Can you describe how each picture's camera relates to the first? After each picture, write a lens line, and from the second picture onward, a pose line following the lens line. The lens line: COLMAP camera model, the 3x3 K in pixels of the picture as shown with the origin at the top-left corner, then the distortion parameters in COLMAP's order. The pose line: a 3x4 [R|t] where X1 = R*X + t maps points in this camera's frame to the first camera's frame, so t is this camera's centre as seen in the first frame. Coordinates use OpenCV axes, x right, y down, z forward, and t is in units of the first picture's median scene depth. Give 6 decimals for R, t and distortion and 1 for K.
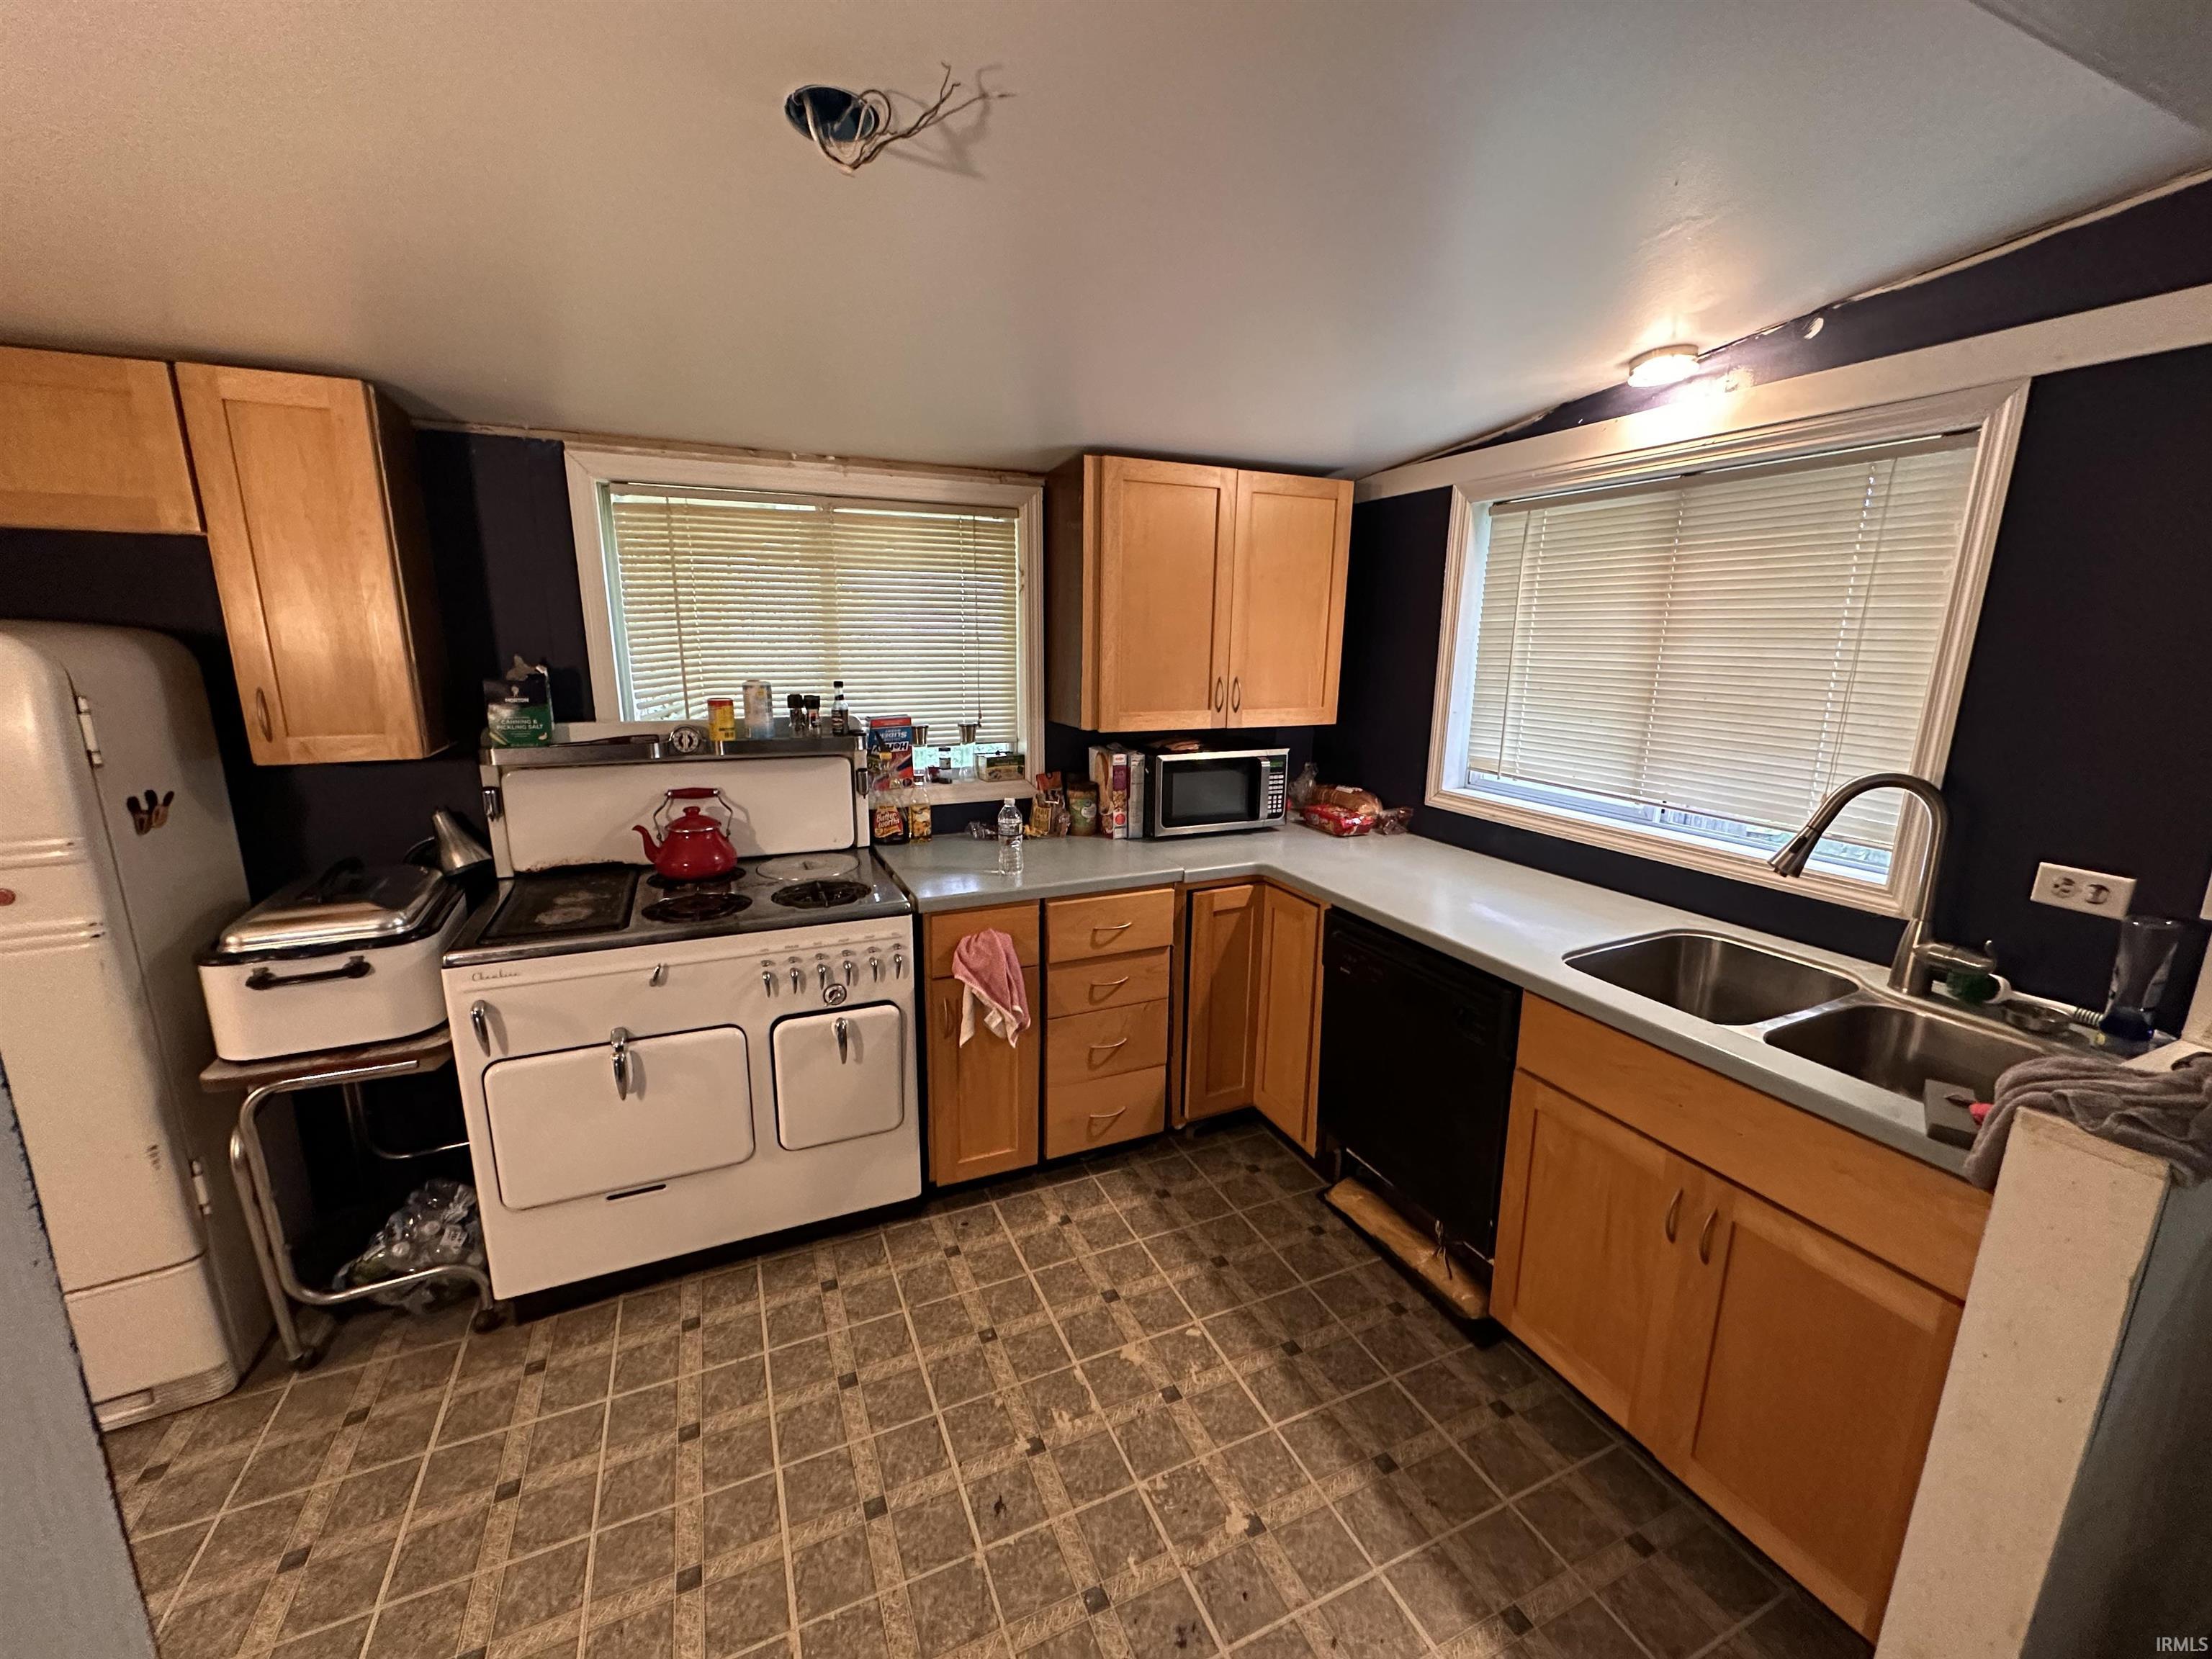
lens RADIAL K [[877.2, 0, 1110.5], [0, 877.2, 825.4], [0, 0, 1]] dist [-0.006446, 0.001432]
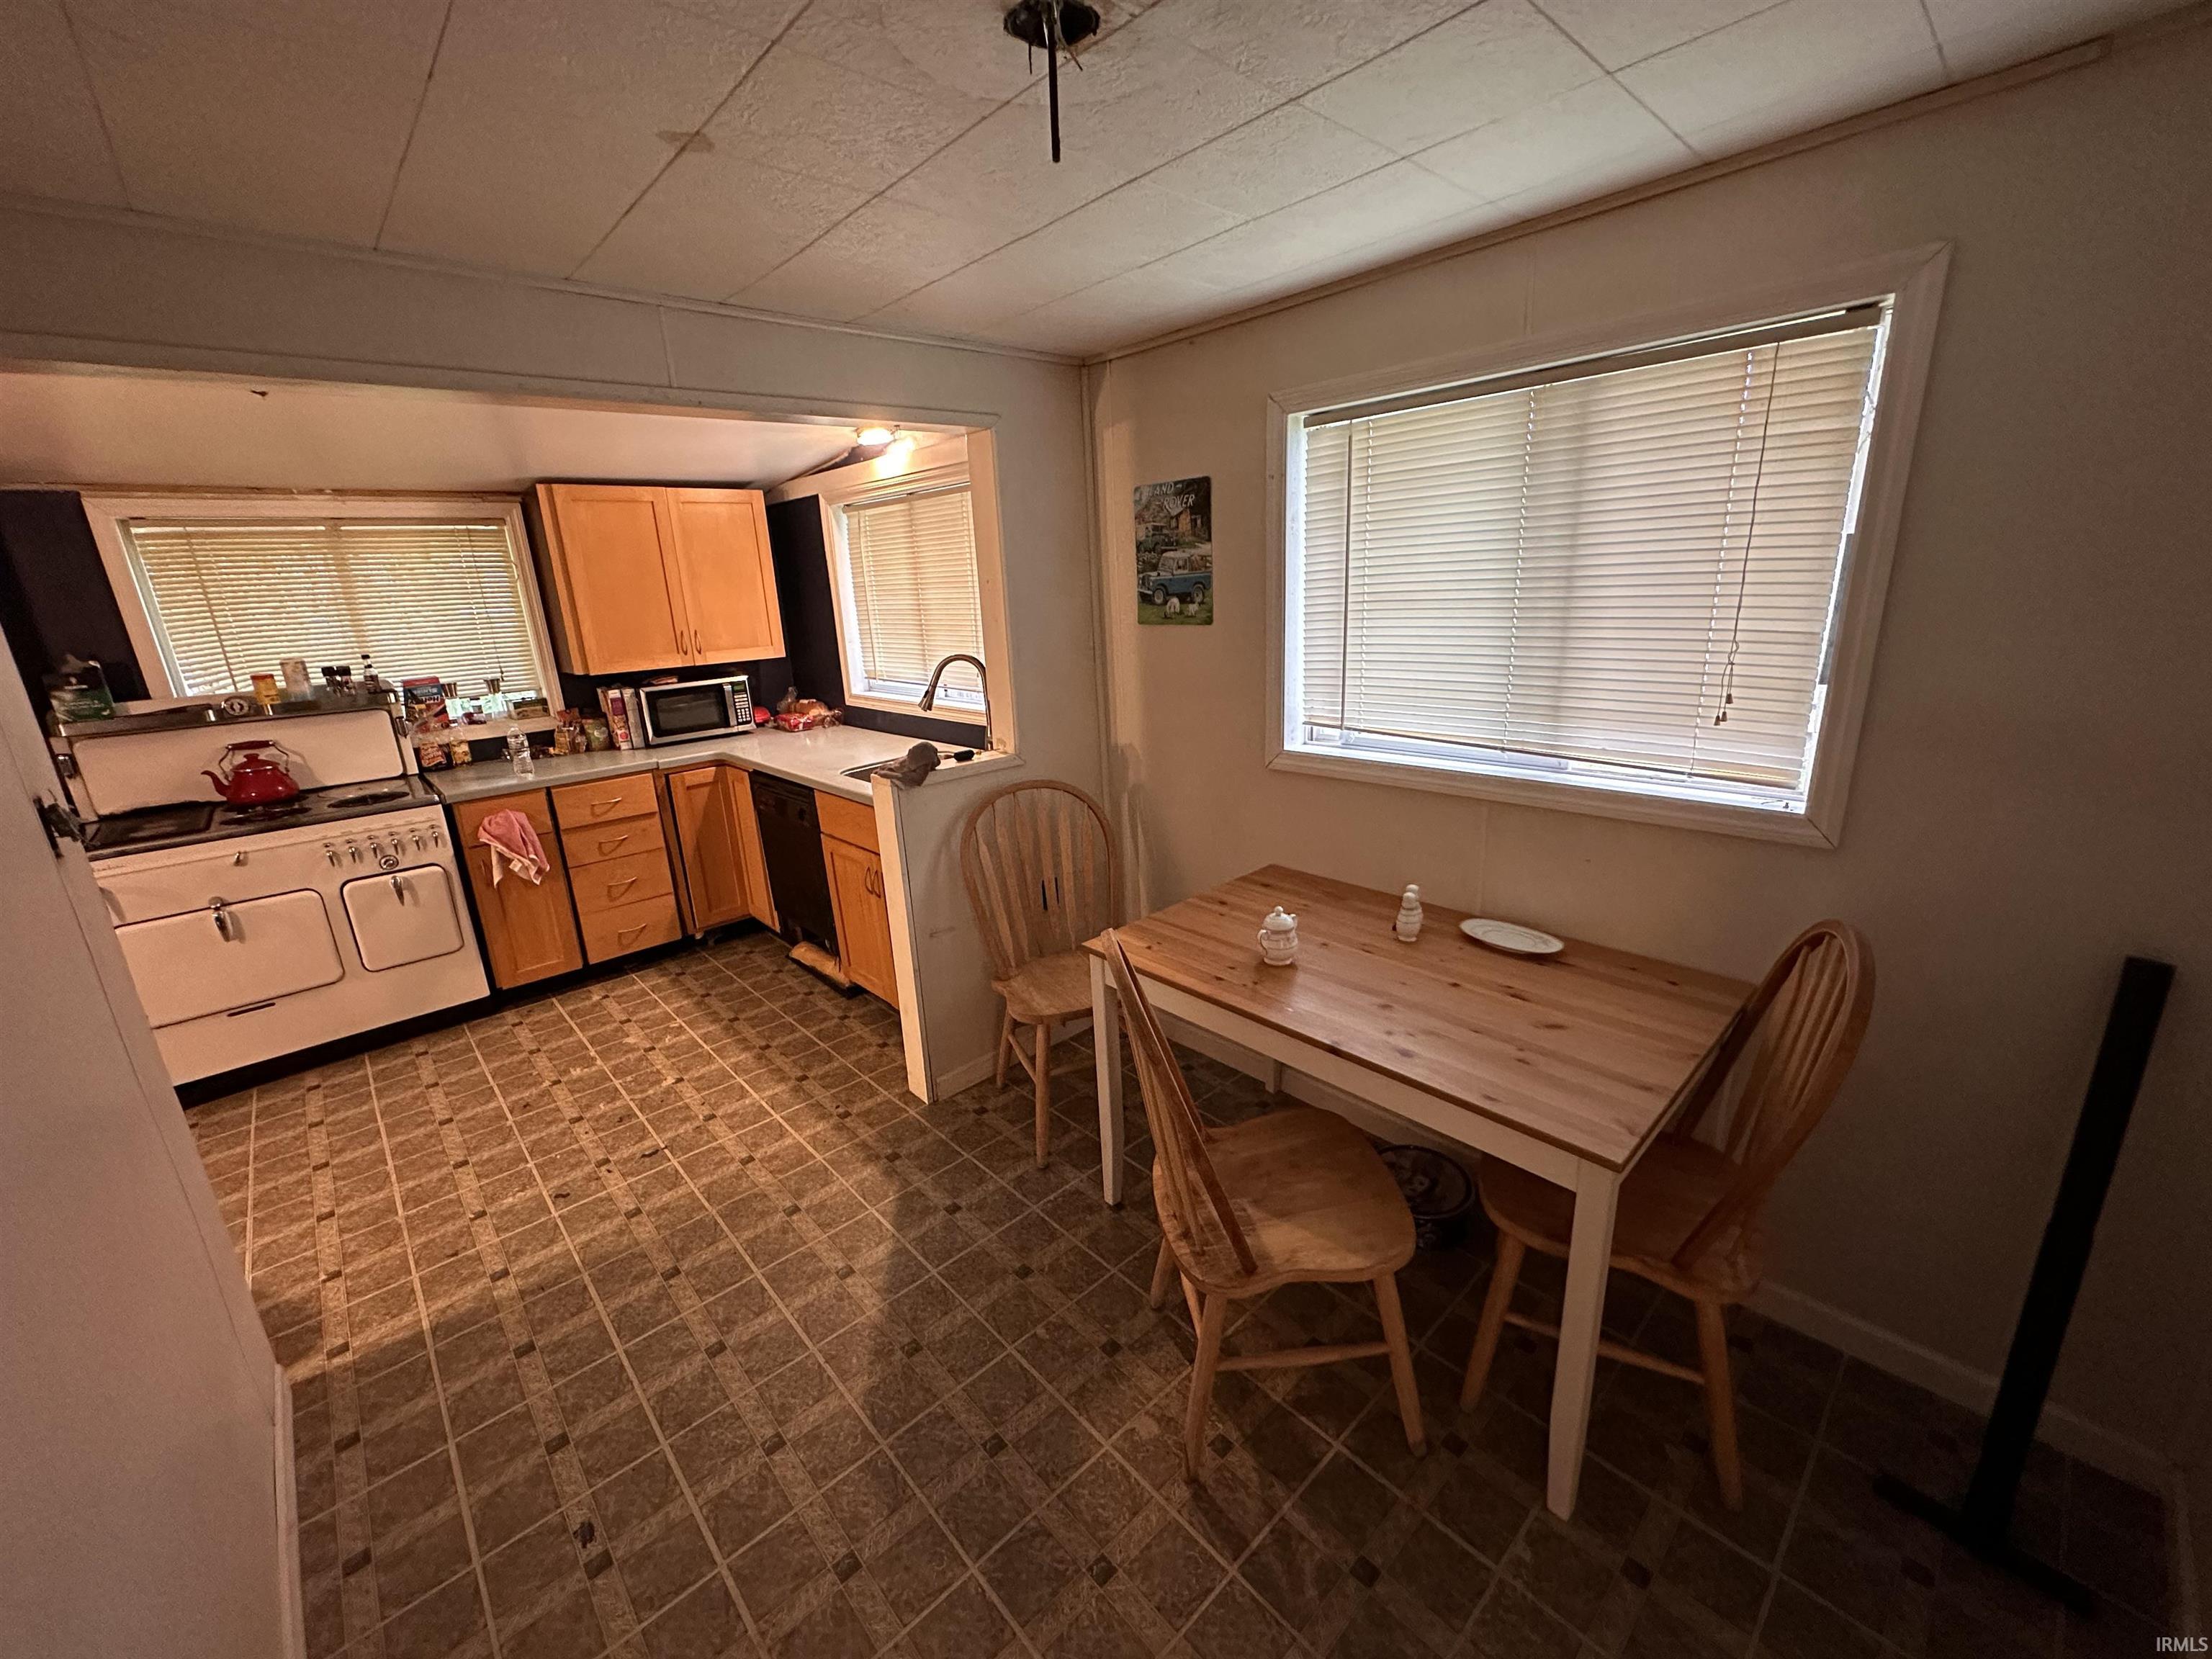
lens RADIAL K [[877.2, 0, 1107.8], [0, 877.2, 825.2], [0, 0, 1]] dist [-0.006446, 0.001432]
pose [[0.946870, -0.139781, 0.289653, 0.382664], [0.123521, 0.989596, 0.073774, 0.152767], [-0.296952, -0.034076, 0.954284, -0.711537]]
